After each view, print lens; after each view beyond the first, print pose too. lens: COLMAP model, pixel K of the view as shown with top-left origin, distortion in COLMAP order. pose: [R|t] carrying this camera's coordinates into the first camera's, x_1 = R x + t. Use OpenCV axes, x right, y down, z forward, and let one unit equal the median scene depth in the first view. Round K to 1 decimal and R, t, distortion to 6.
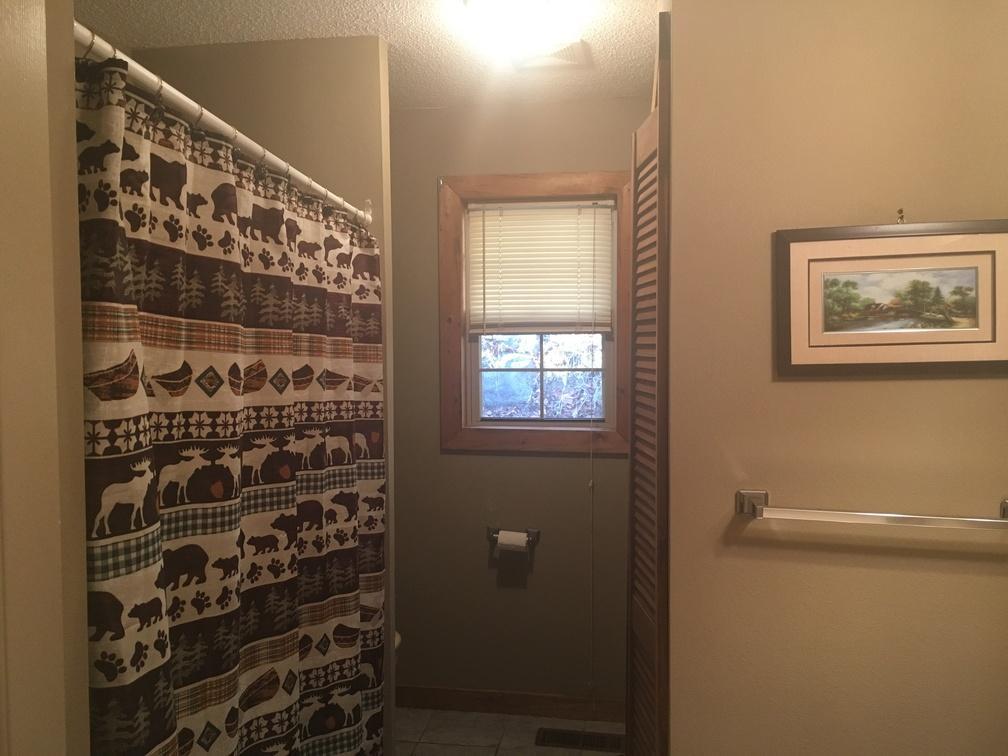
lens RADIAL K [[847.1, 0, 503.2], [0, 847.1, 370.5], [0, 0, 1]] dist [0.011124, -0.009063]
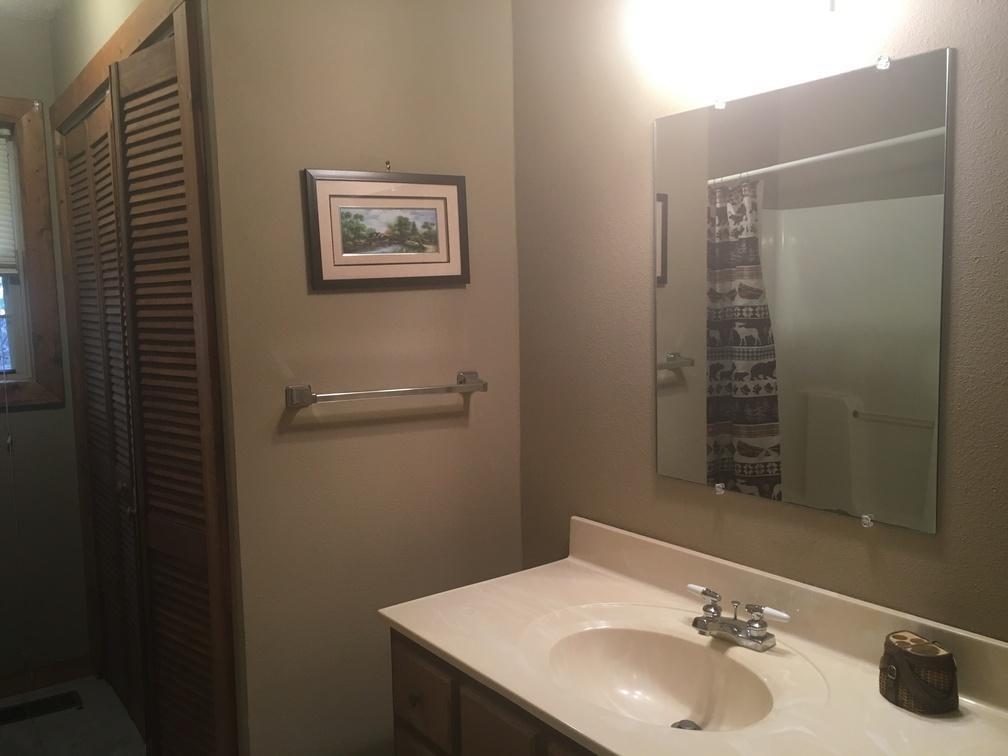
lens RADIAL K [[847.1, 0, 502.1], [0, 847.1, 381.2], [0, 0, 1]] dist [0.011124, -0.009063]
pose [[0.699112, -0.085959, 0.709826, -0.370623], [0.049093, 0.996175, 0.072285, 0.064023], [-0.713325, -0.015688, 0.700658, -0.057115]]
